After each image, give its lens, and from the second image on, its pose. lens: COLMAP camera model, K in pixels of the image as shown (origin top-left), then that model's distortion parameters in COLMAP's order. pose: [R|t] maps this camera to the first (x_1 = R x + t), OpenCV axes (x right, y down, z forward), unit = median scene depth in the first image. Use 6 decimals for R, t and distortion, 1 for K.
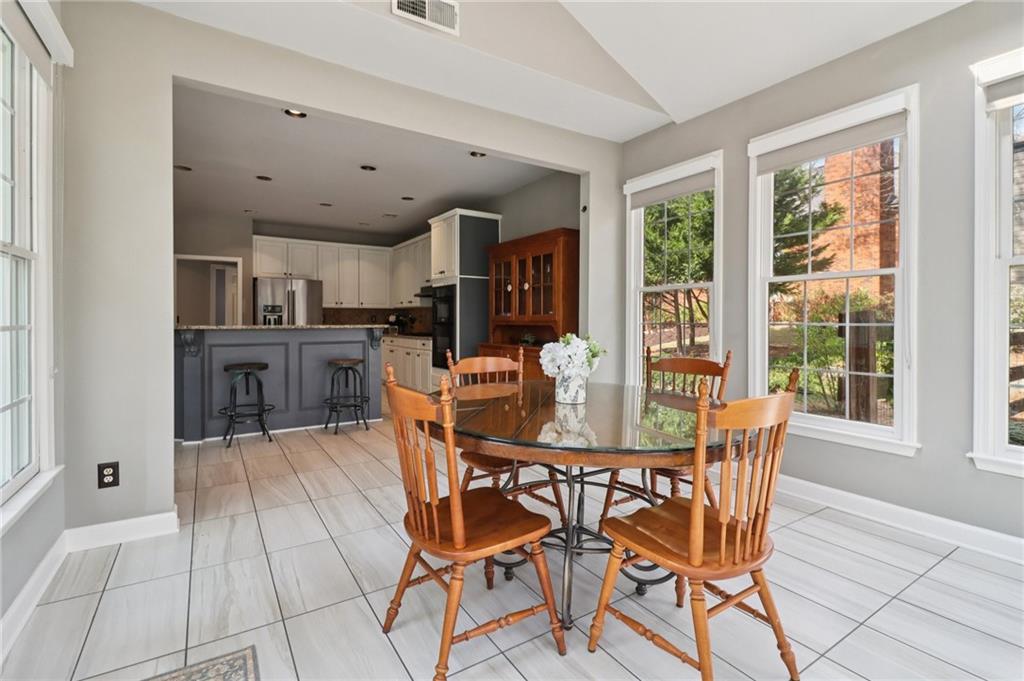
lens RADIAL K [[472.0, 0, 515.5], [0, 472.0, 323.4], [0, 0, 1]] dist [-0.001491, -0.000120]
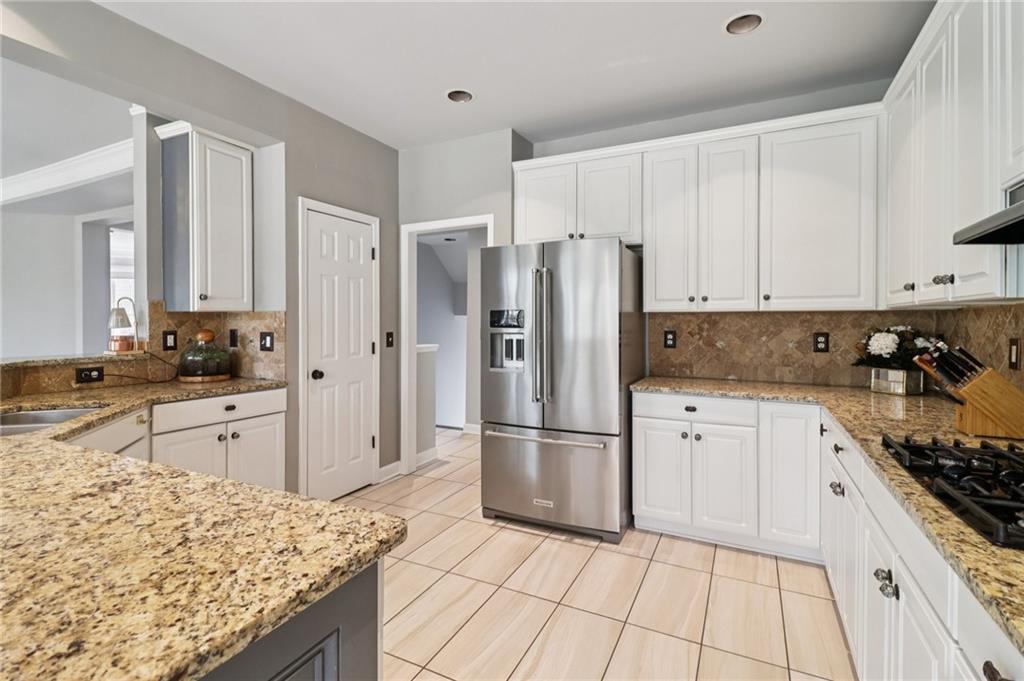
lens RADIAL K [[472.0, 0, 515.5], [0, 472.0, 323.4], [0, 0, 1]] dist [-0.001491, -0.000120]
pose [[0.512349, 0.003780, -0.858769, -0.129668], [-0.007743, 0.999970, -0.000218, -0.022197], [0.858742, 0.006762, 0.512363, 0.678416]]
